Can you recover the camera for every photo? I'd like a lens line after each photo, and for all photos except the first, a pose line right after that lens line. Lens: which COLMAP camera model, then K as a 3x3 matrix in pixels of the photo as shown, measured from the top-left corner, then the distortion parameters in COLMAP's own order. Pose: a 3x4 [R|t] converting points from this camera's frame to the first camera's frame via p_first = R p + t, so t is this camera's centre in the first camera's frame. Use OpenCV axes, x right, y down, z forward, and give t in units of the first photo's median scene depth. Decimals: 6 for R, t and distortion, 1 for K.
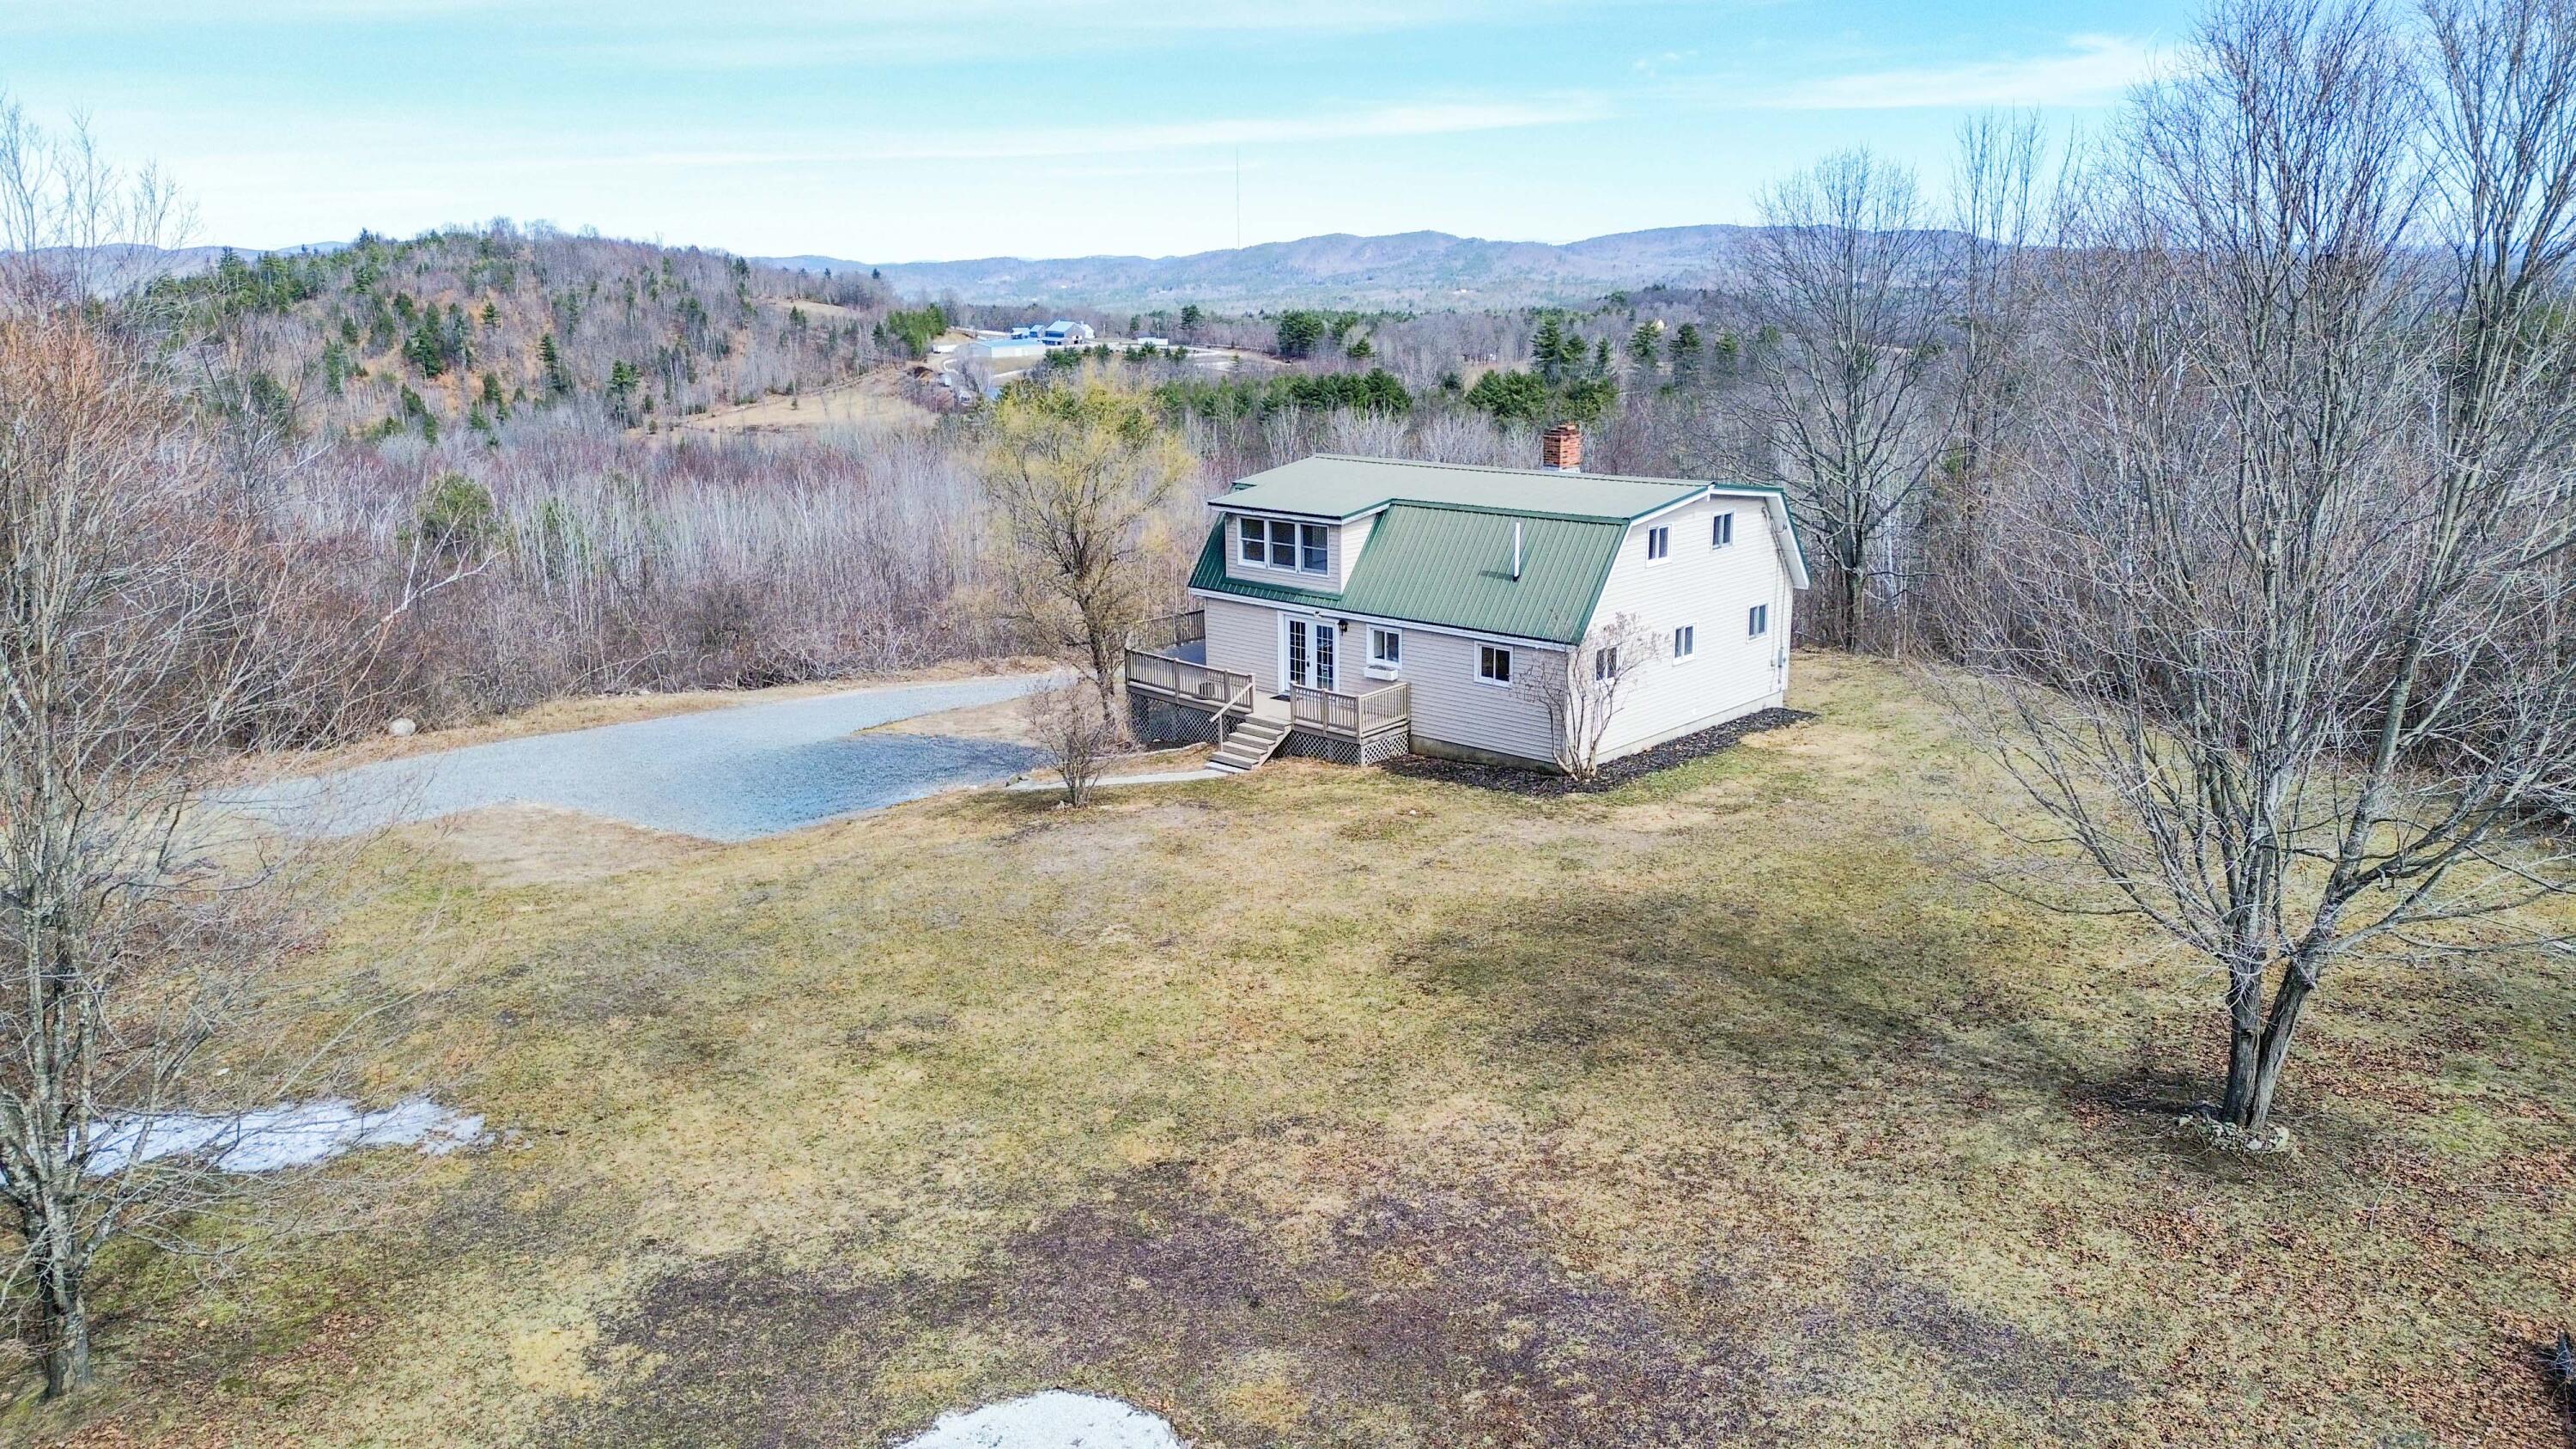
lens RADIAL K [[1827.1, 0, 1330.8], [0, 1827.1, 704.8], [0, 0, 1]] dist [0.043727, -0.047416]
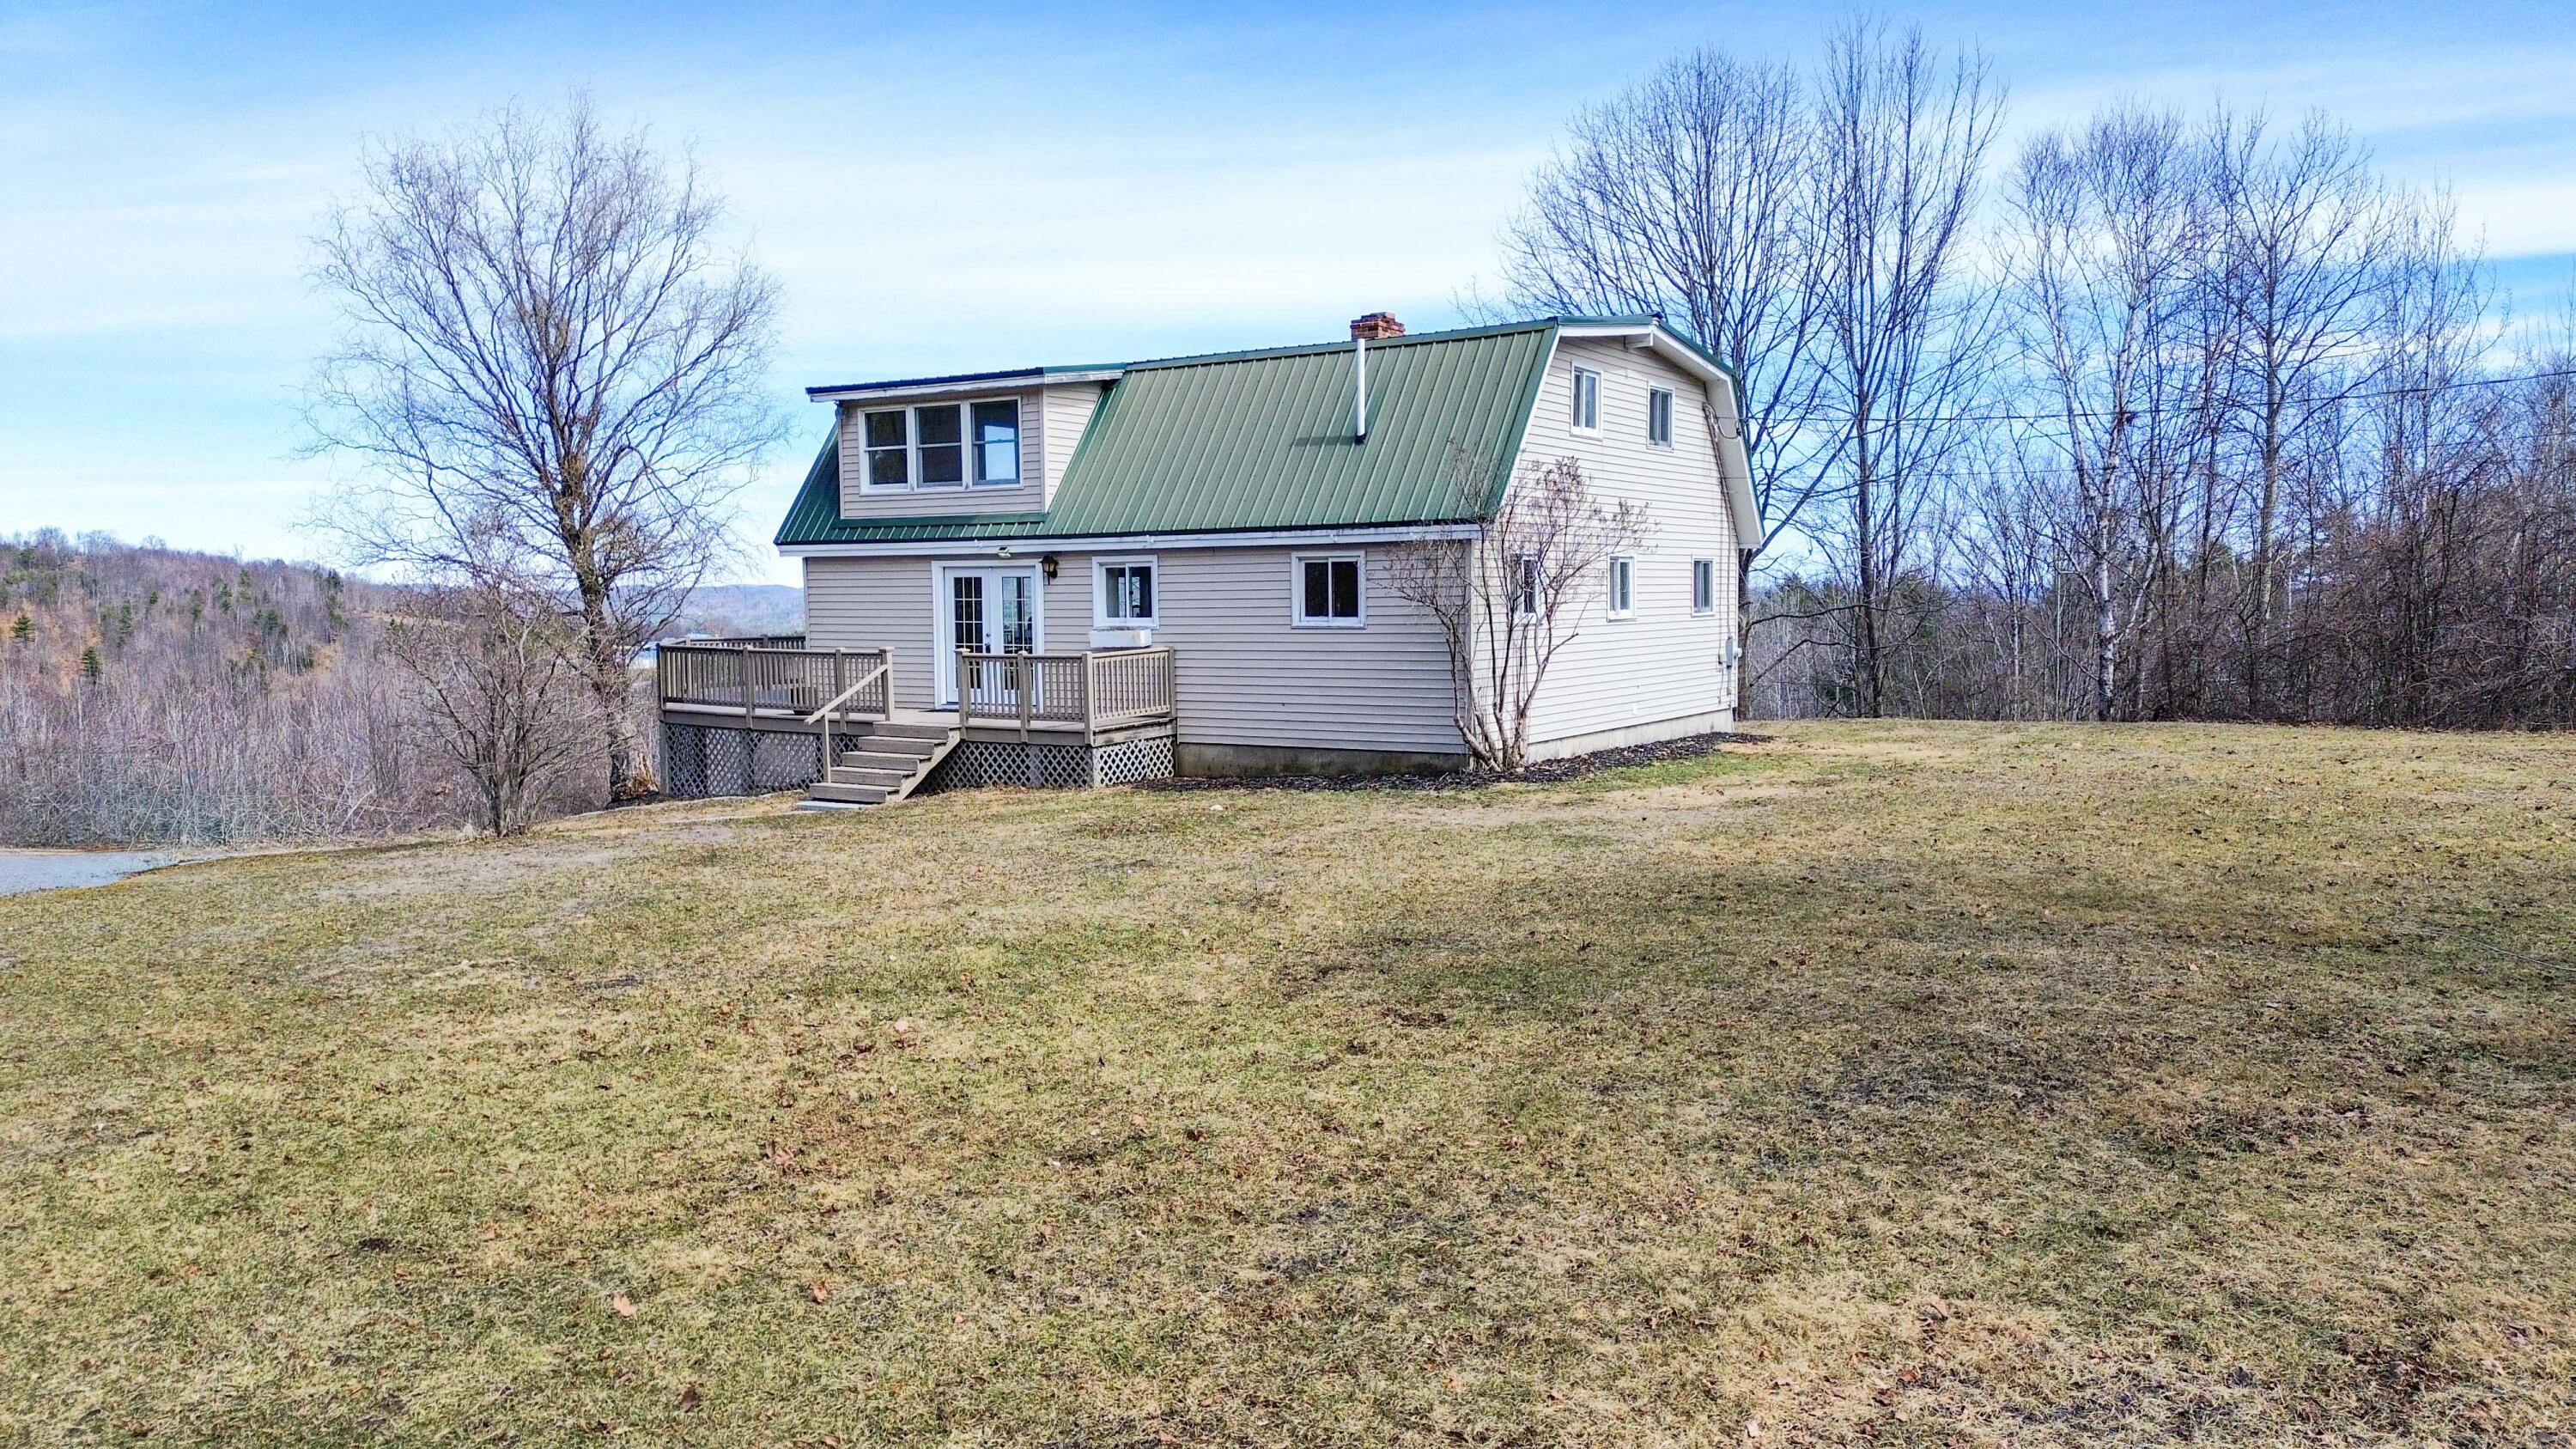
lens RADIAL K [[1827.1, 0, 1330.8], [0, 1827.1, 704.8], [0, 0, 1]] dist [0.043727, -0.047416]
pose [[0.982188, -0.017963, 0.187038, -0.013948], [0.049619, 0.984881, -0.165974, 0.094572], [-0.181229, 0.172298, 0.968230, 0.413769]]
